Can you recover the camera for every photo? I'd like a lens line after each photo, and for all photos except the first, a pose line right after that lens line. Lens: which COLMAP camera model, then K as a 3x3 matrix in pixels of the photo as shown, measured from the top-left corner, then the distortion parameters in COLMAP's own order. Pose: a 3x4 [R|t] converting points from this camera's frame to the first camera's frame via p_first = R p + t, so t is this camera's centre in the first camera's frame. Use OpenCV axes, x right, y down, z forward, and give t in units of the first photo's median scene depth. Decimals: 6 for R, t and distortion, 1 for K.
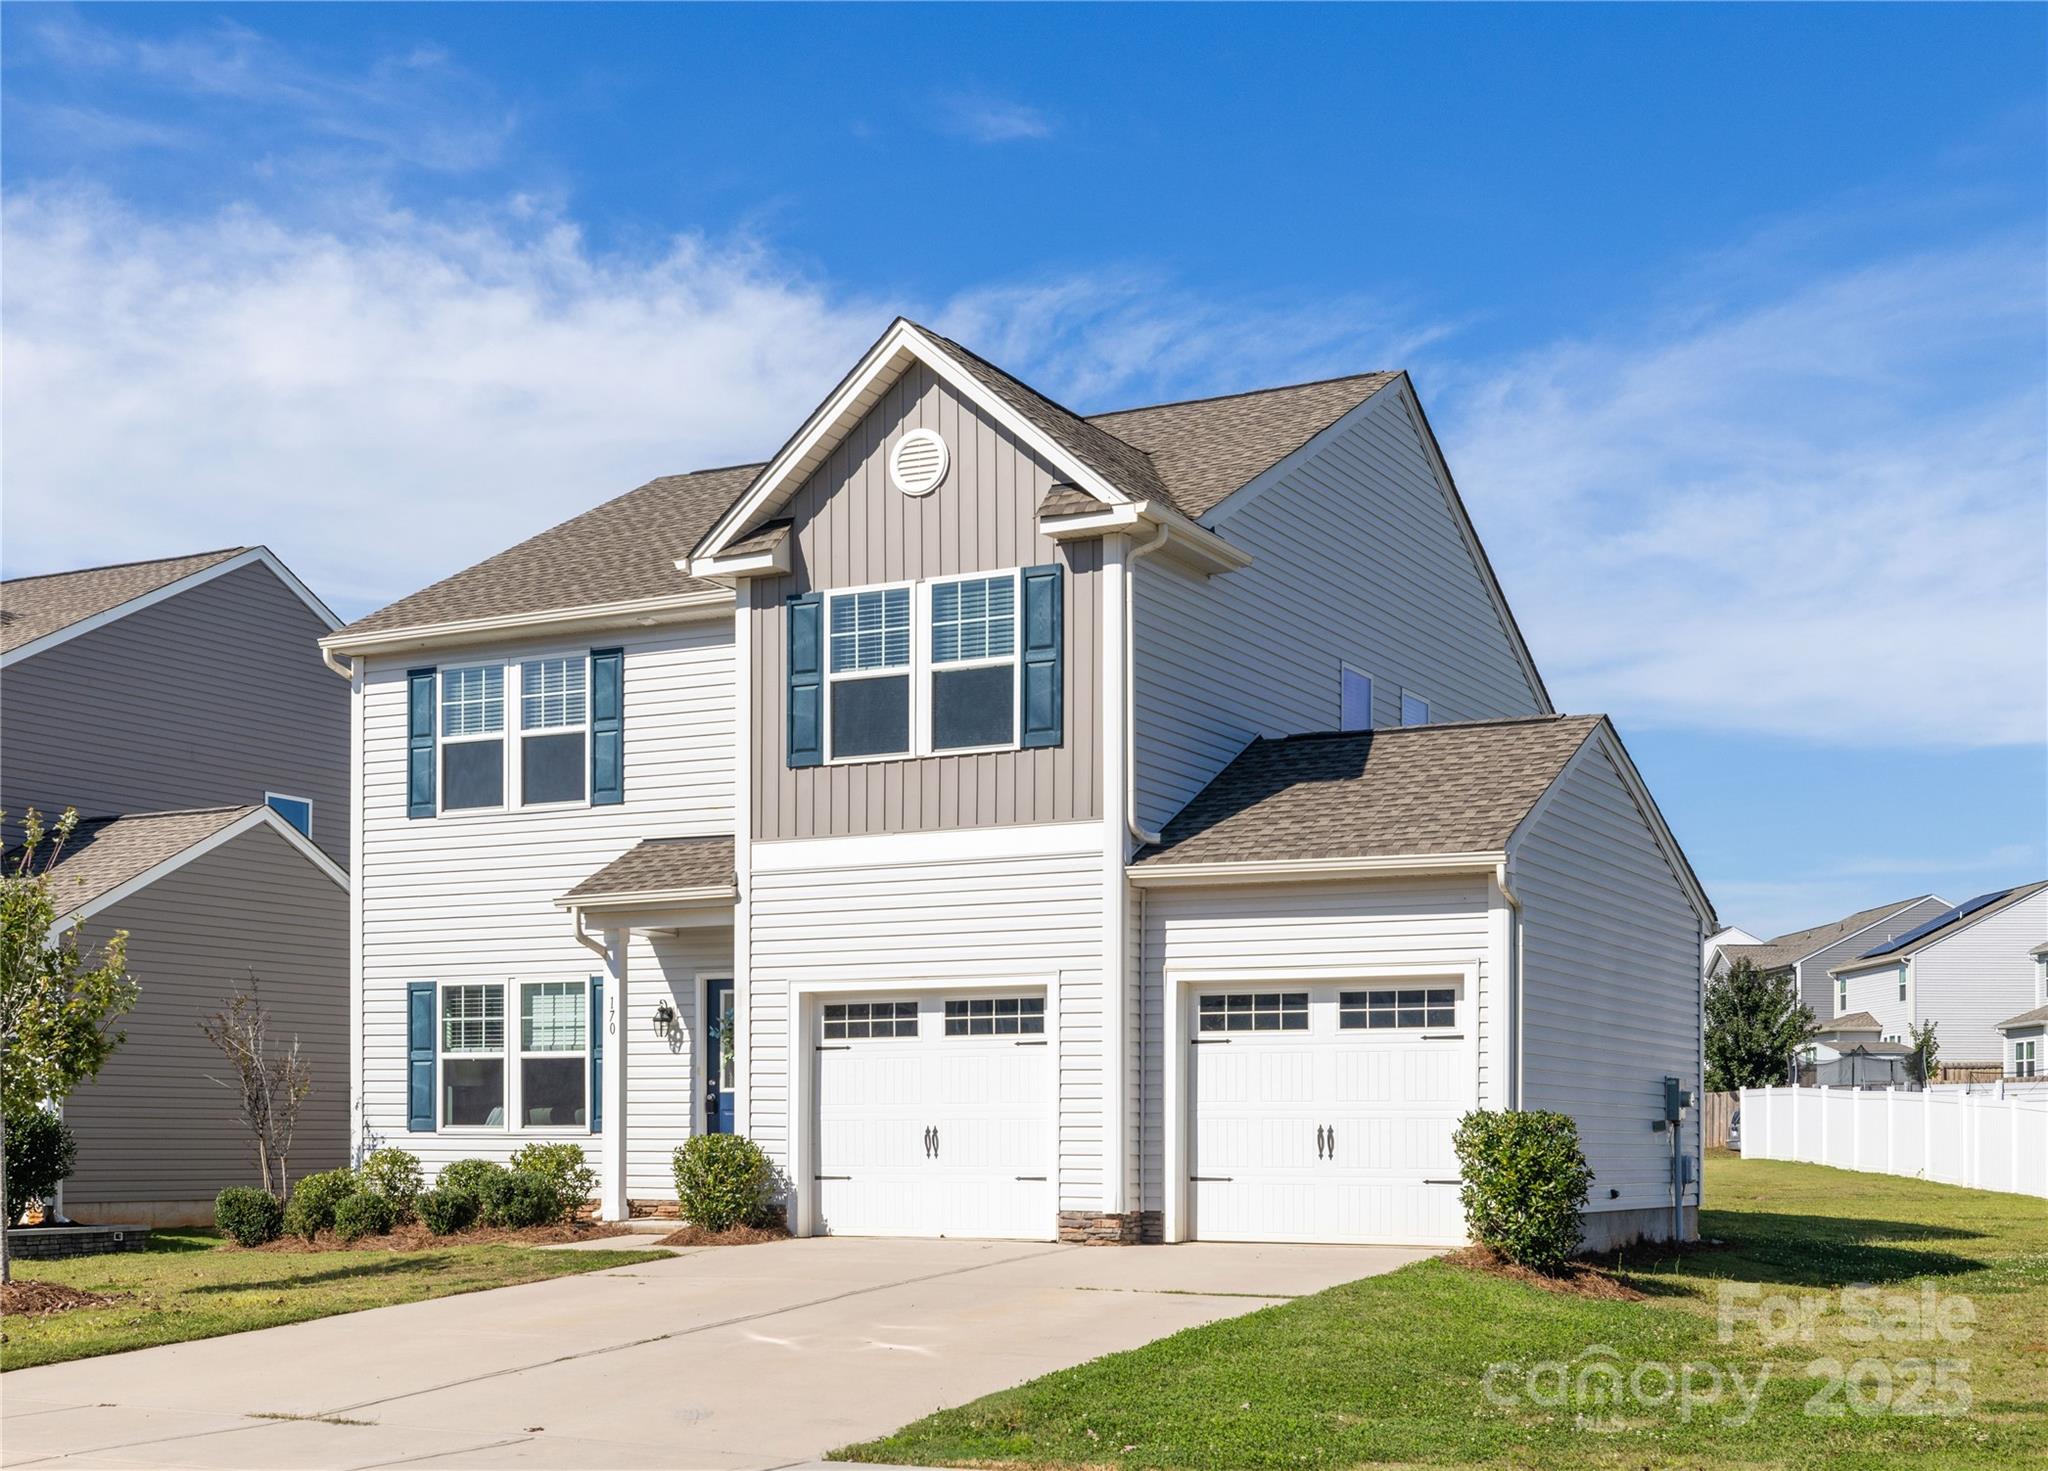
lens RADIAL K [[2445.4, 0, 1020.9], [0, 2445.4, 766.9], [0, 0, 1]] dist [-0.008603, -0.014820]
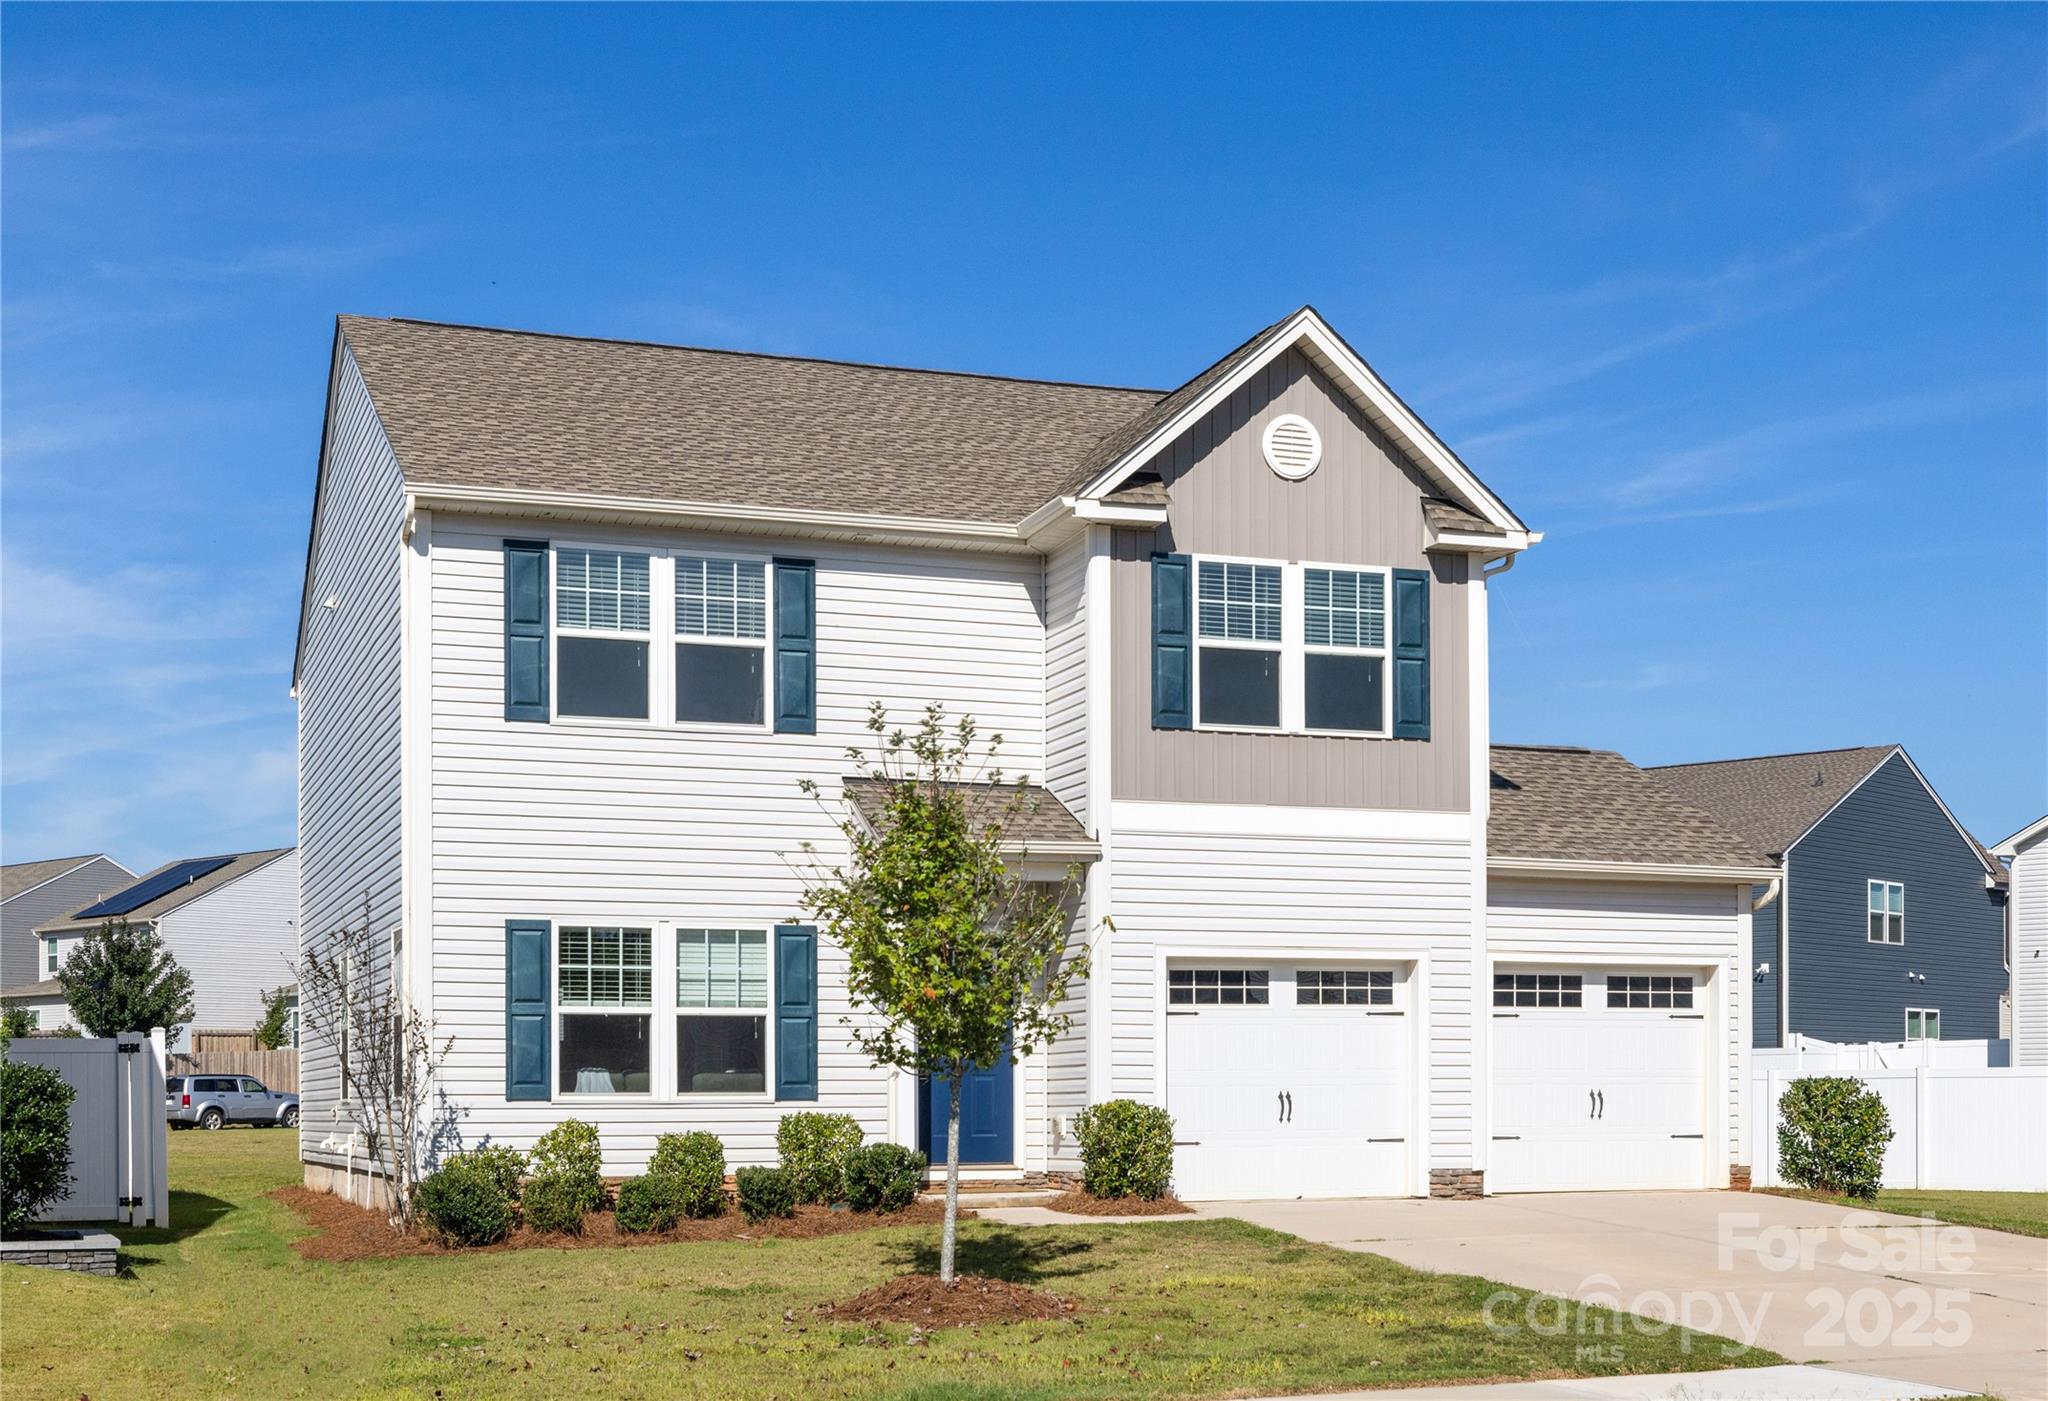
lens RADIAL K [[2692.4, 0, 1024.0], [0, 2692.4, 700.5], [0, 0, 1]] dist [-0.022484, -0.008731]
pose [[0.684870, 0.105915, 0.720927, -0.920896], [-0.101782, 0.993585, -0.049281, 0.048729], [-0.721522, -0.039627, 0.691257, 0.292374]]
